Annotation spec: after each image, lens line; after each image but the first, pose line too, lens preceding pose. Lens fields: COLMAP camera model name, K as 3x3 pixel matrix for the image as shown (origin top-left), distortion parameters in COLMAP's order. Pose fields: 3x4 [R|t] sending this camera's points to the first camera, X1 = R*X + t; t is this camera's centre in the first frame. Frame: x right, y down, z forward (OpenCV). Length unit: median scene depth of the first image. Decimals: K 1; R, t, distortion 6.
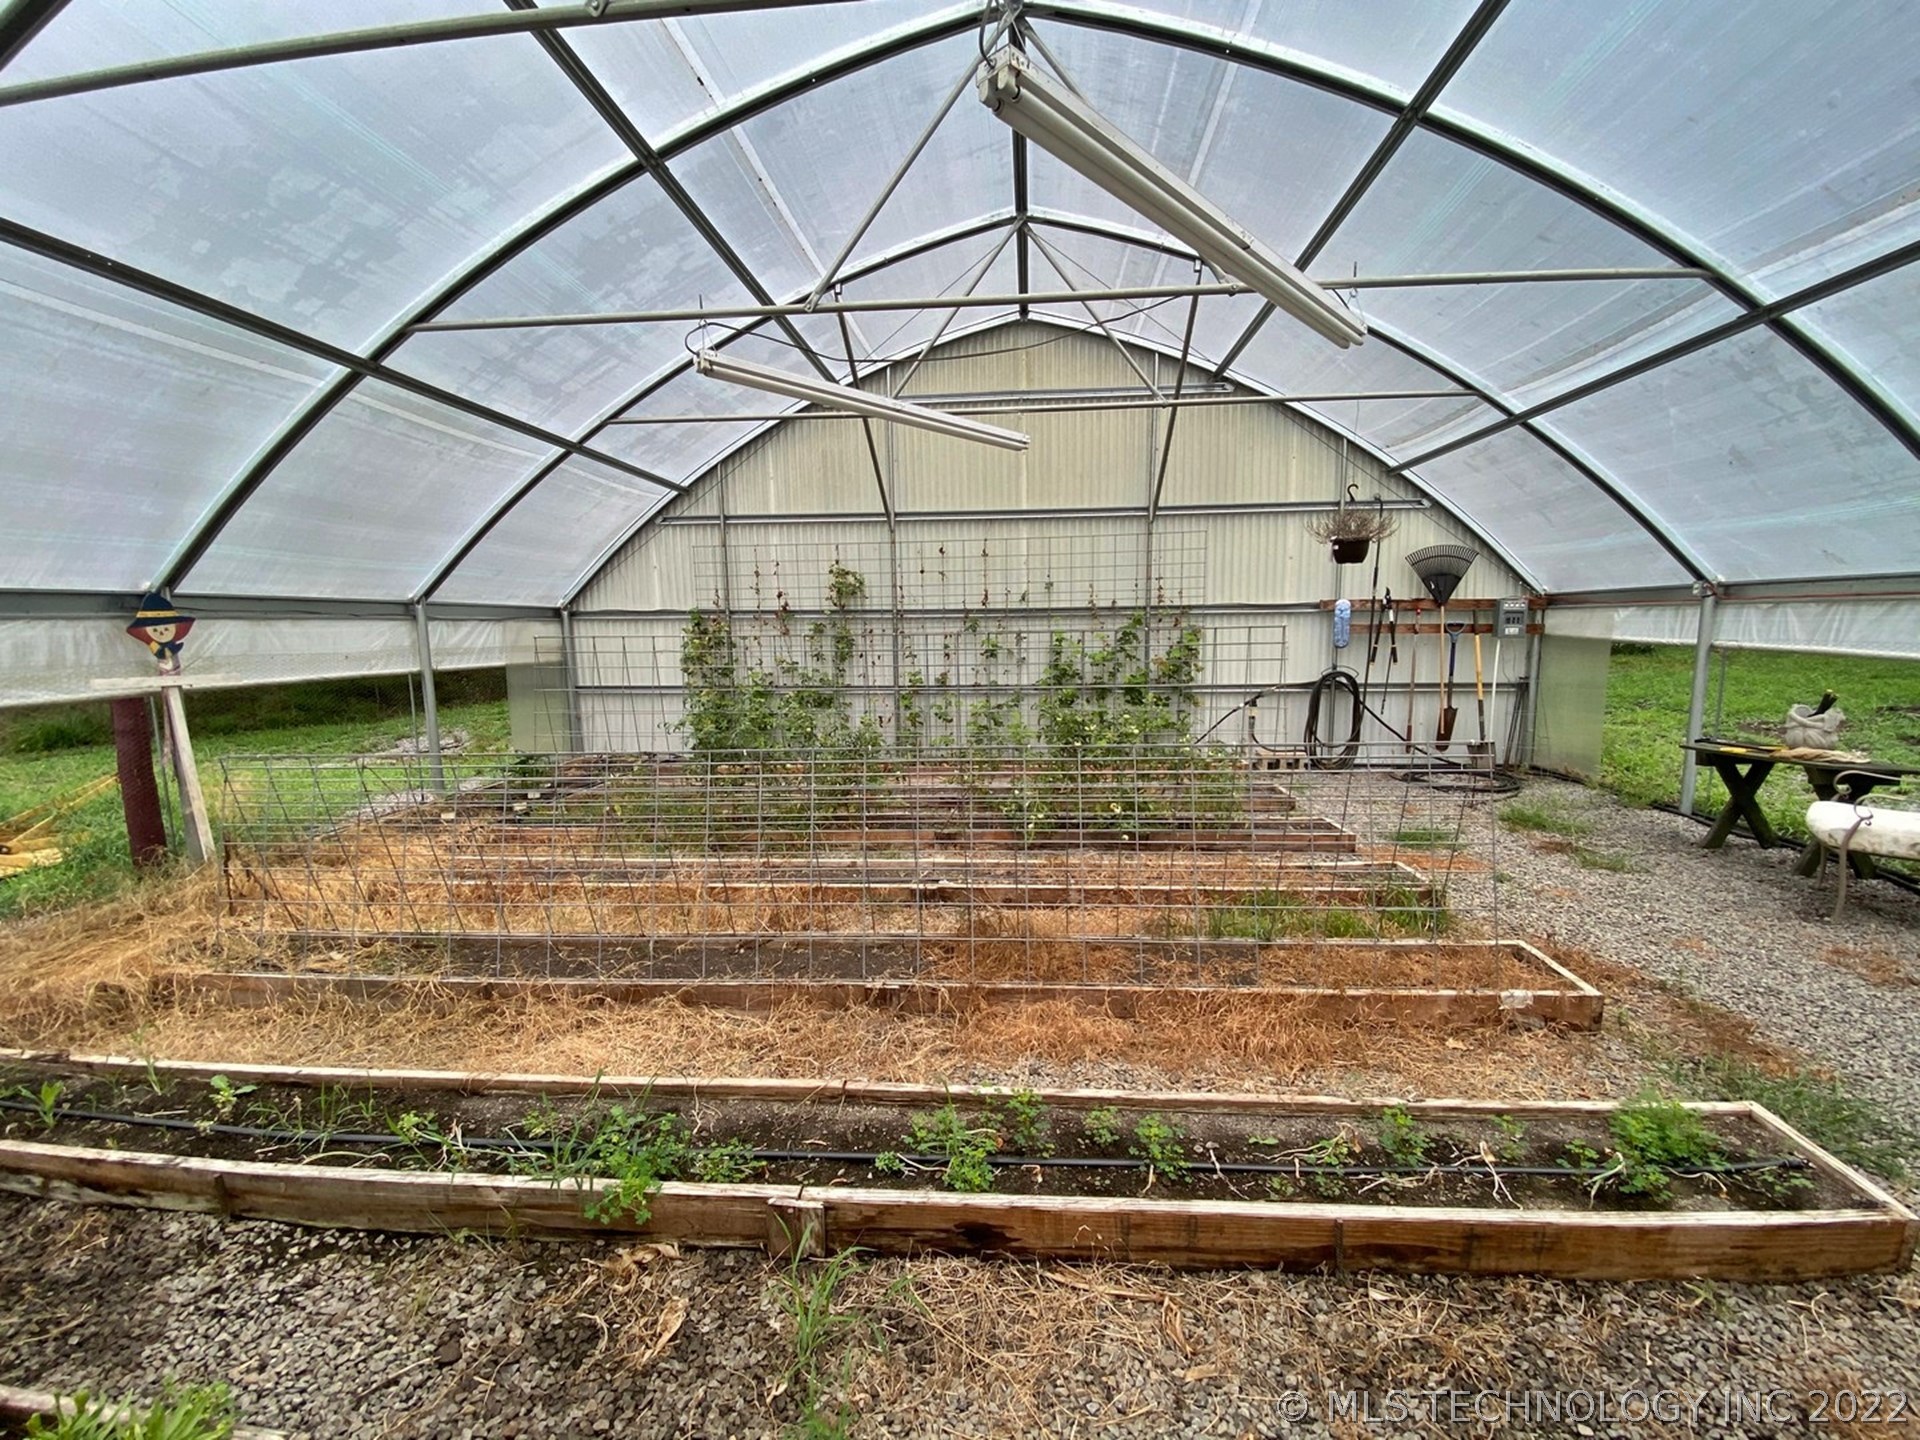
lens RADIAL K [[780.6, 0, 949.3], [0, 780.6, 738.7], [0, 0, 1]] dist [0.053185, -0.034230]
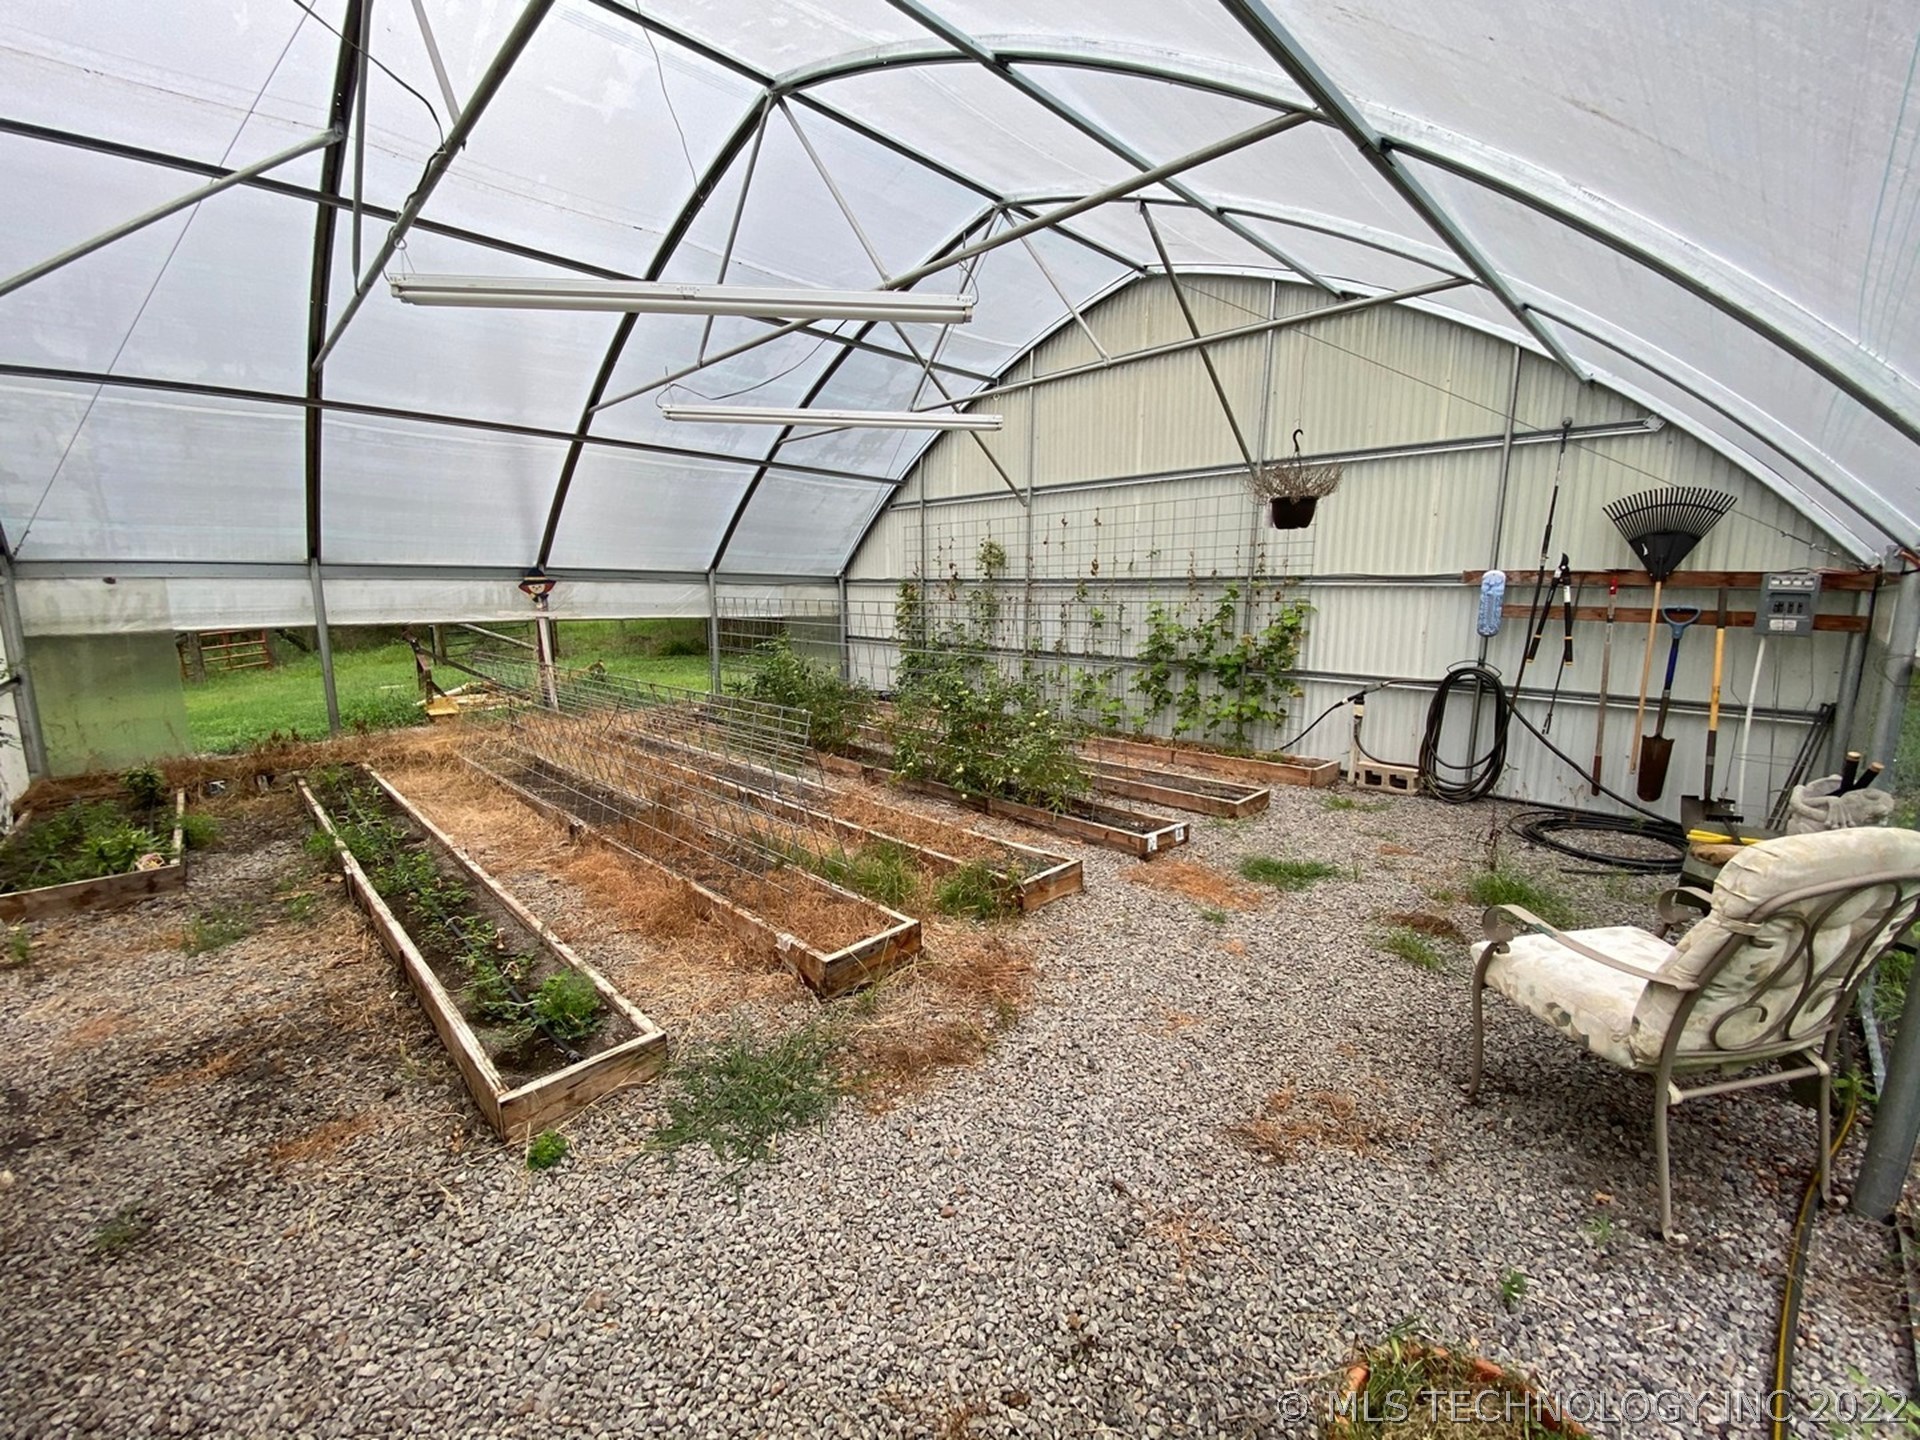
lens RADIAL K [[774.4, 0, 960.0], [0, 774.4, 720.0], [0, 0, 1]] dist [0.014326, -0.018666]
pose [[0.757650, 0.123598, -0.640851, 0.589342], [-0.112369, 0.991945, 0.058462, -0.024826], [0.642915, 0.027718, 0.765436, 0.135808]]
